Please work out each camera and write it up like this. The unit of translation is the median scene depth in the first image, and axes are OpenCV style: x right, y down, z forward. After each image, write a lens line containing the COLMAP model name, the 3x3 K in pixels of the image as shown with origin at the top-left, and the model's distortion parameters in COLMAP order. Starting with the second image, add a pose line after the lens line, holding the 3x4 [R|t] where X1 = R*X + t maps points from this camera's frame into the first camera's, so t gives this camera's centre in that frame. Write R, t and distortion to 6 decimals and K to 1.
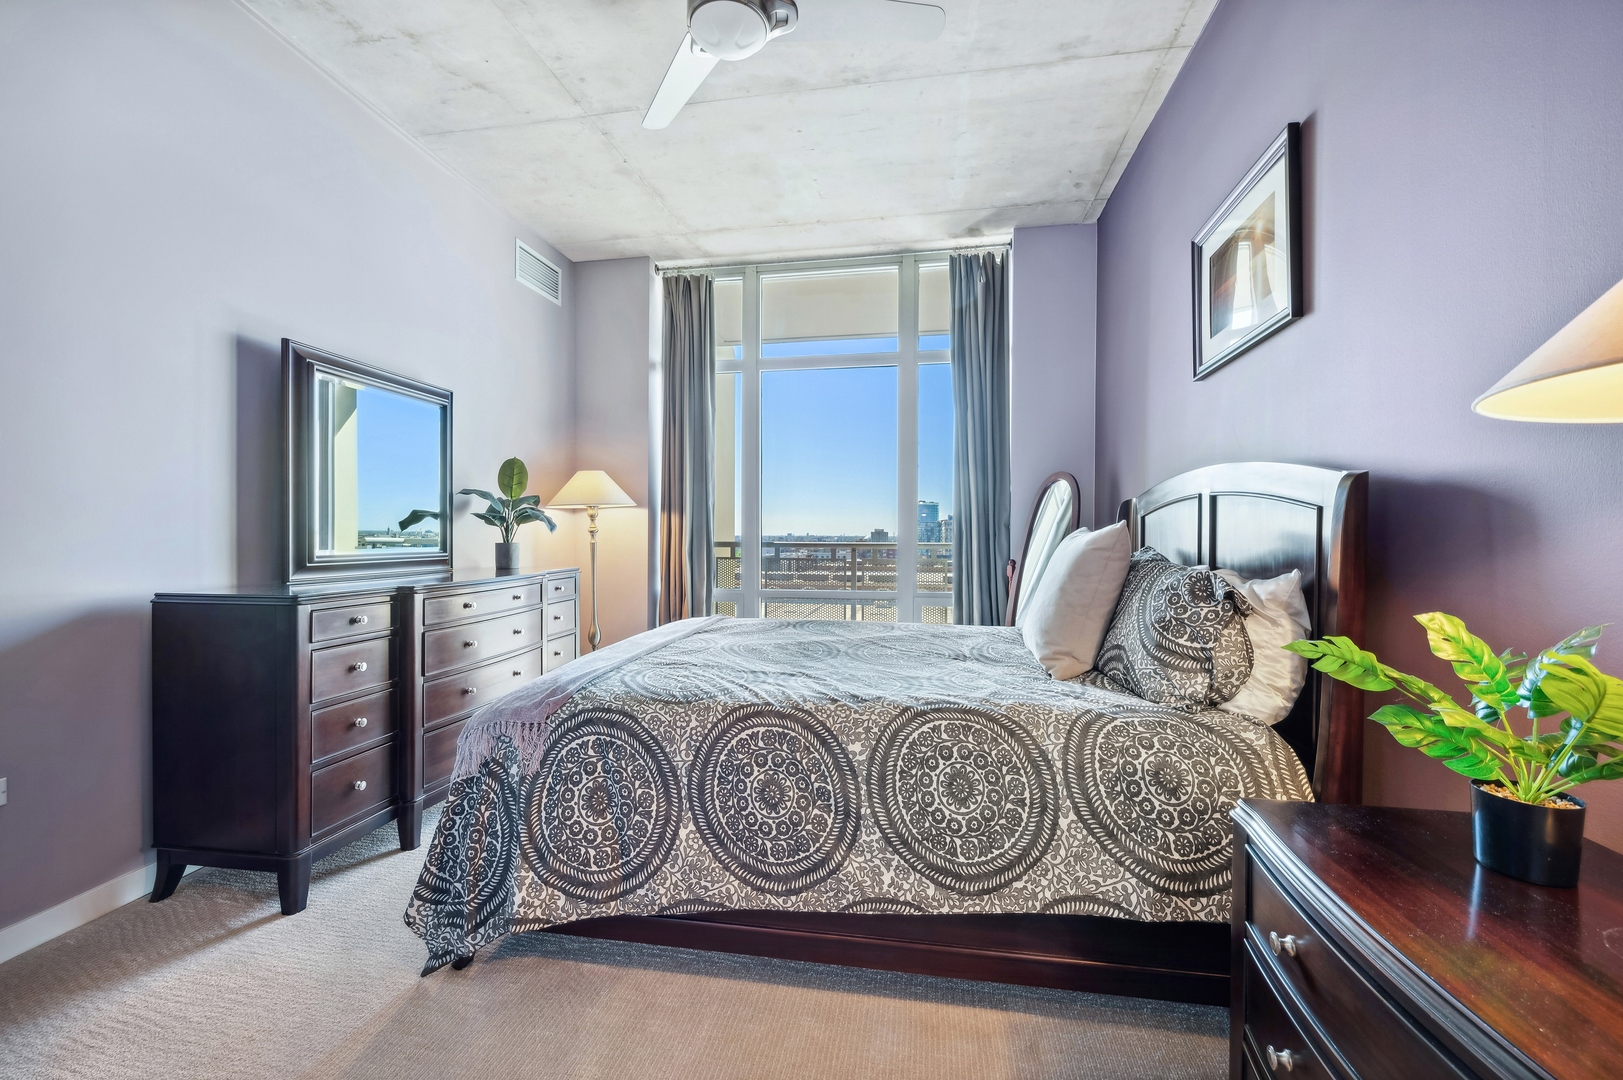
lens RADIAL K [[673.0, 0, 813.8], [0, 673.0, 538.4], [0, 0, 1]] dist [-0.004166, 0.000060]
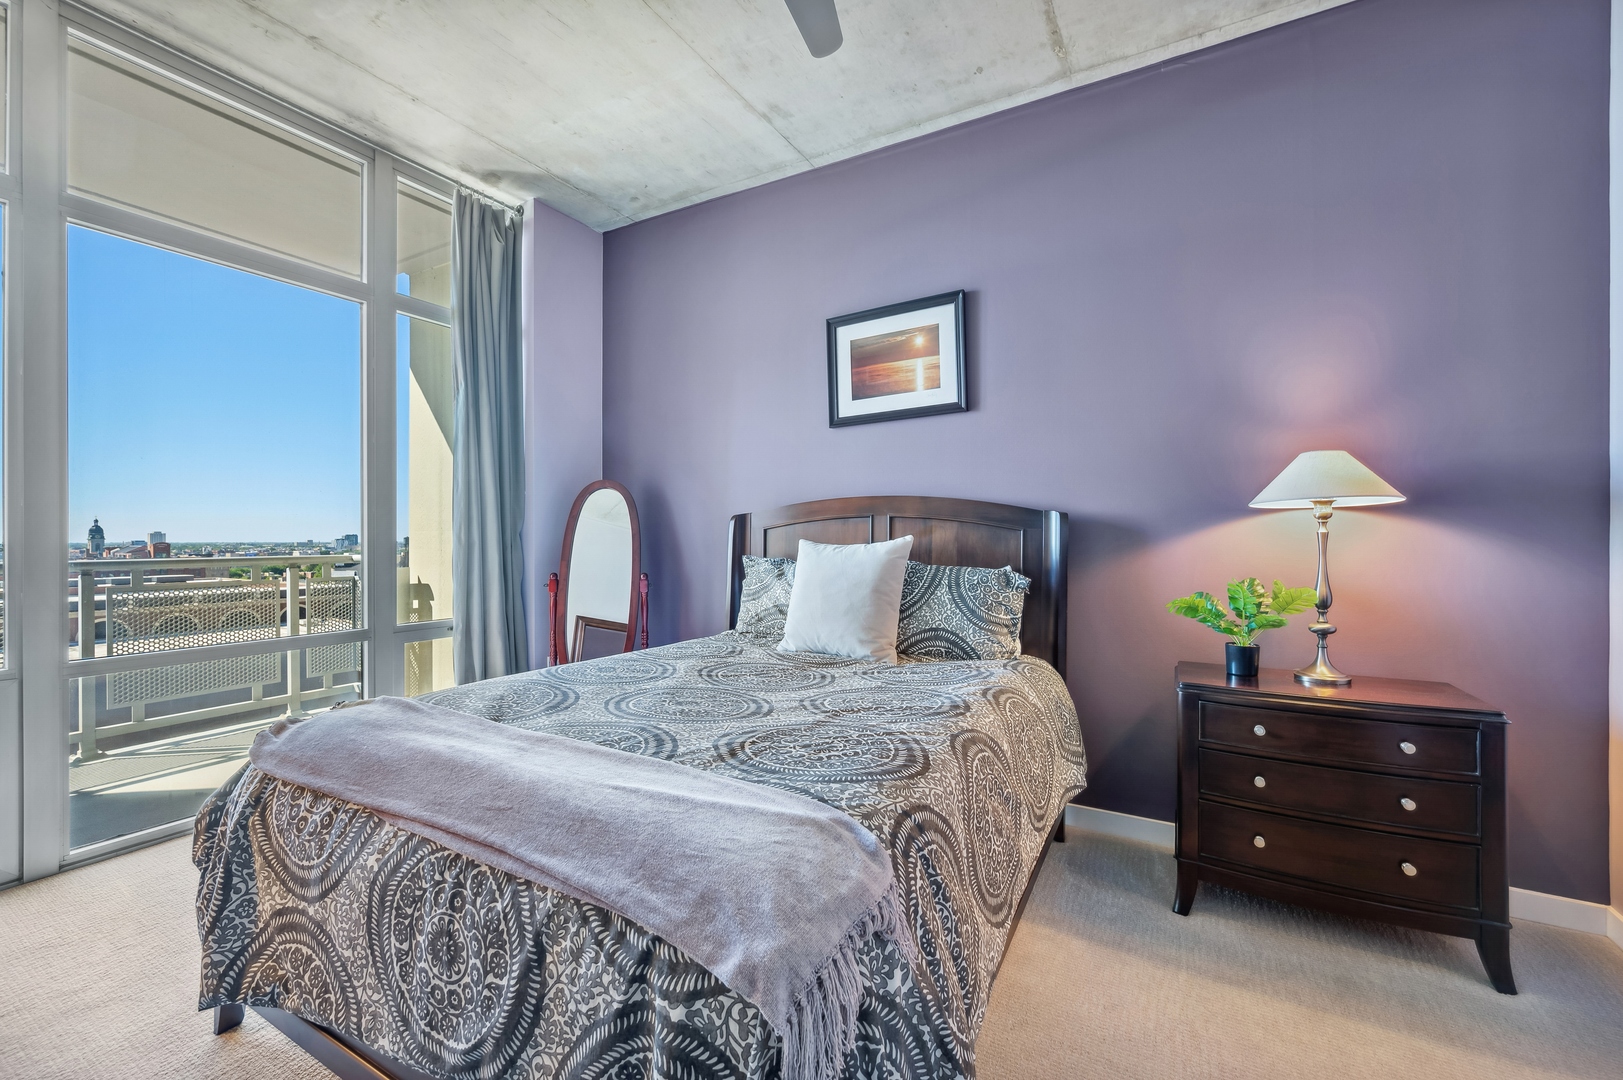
lens RADIAL K [[673.0, 0, 807.6], [0, 673.0, 540.9], [0, 0, 1]] dist [-0.004166, 0.000060]
pose [[0.345418, -0.001939, 0.938447, -0.408020], [0.001858, 0.999997, 0.001382, -0.007678], [-0.938447, 0.001266, 0.345421, 0.347338]]
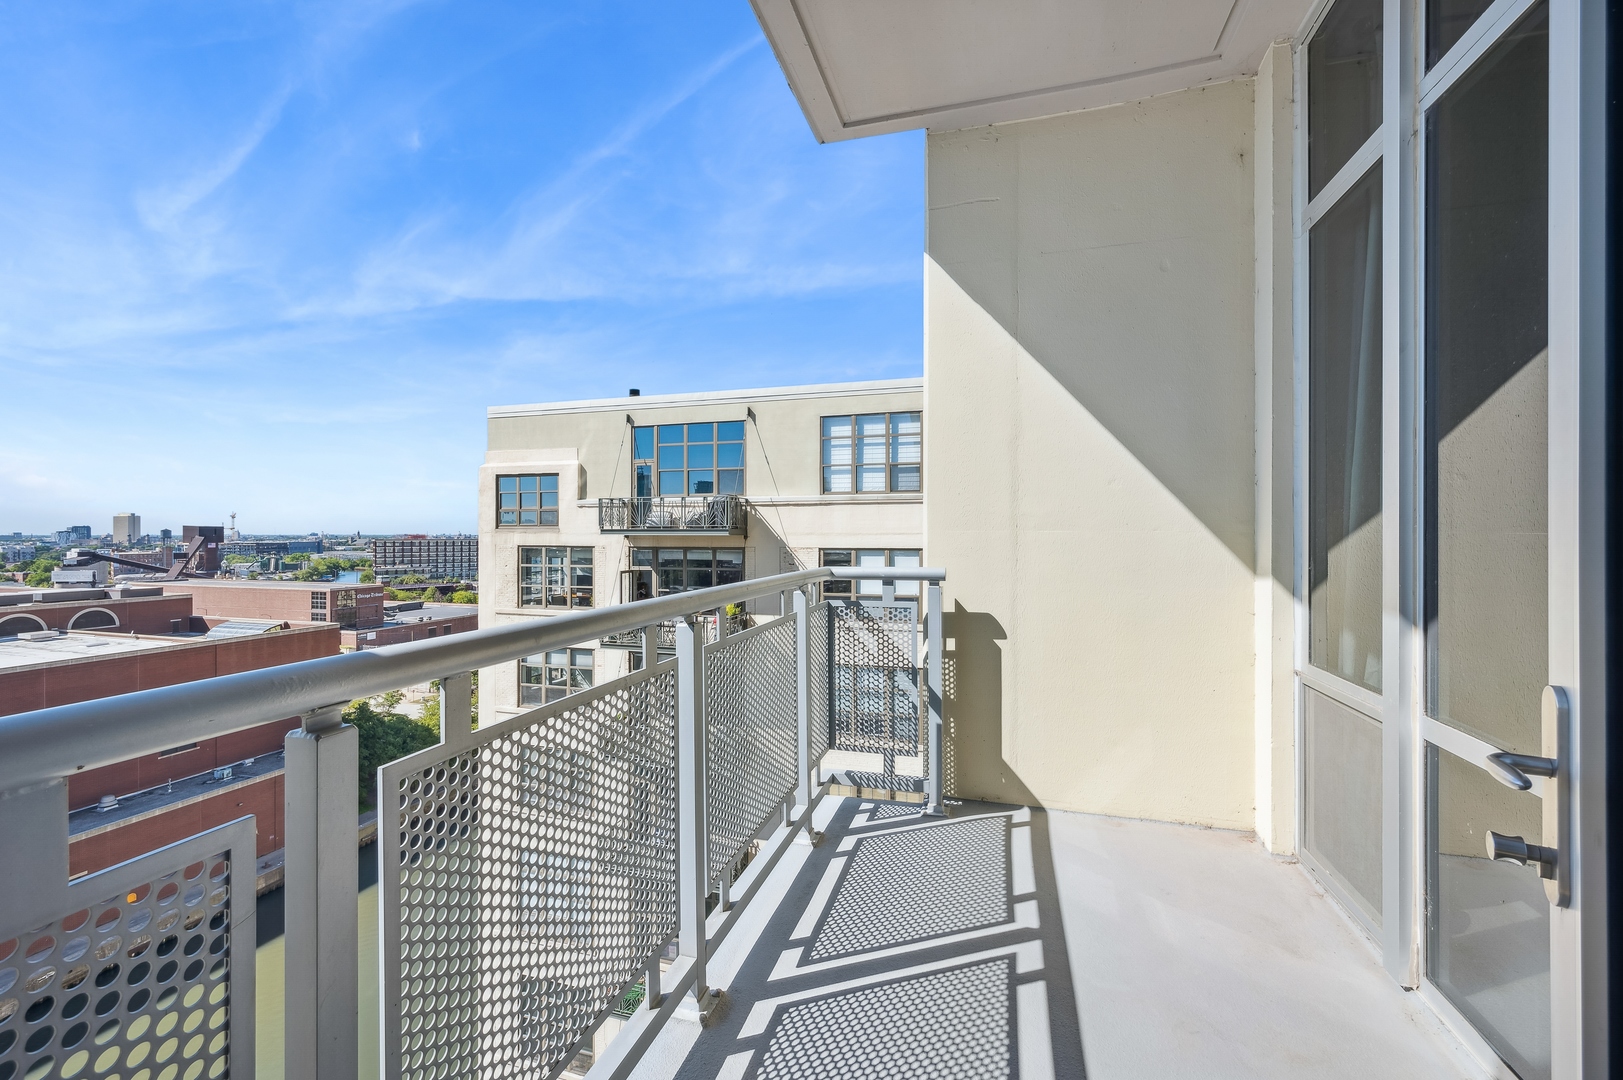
lens RADIAL K [[673.0, 0, 810.6], [0, 673.0, 537.3], [0, 0, 1]] dist [-0.004166, 0.000060]
pose [[0.114298, -0.001419, 0.993446, -0.309888], [-0.003123, 0.999994, 0.001788, -0.009749], [-0.993442, -0.003307, 0.114292, 1.070766]]
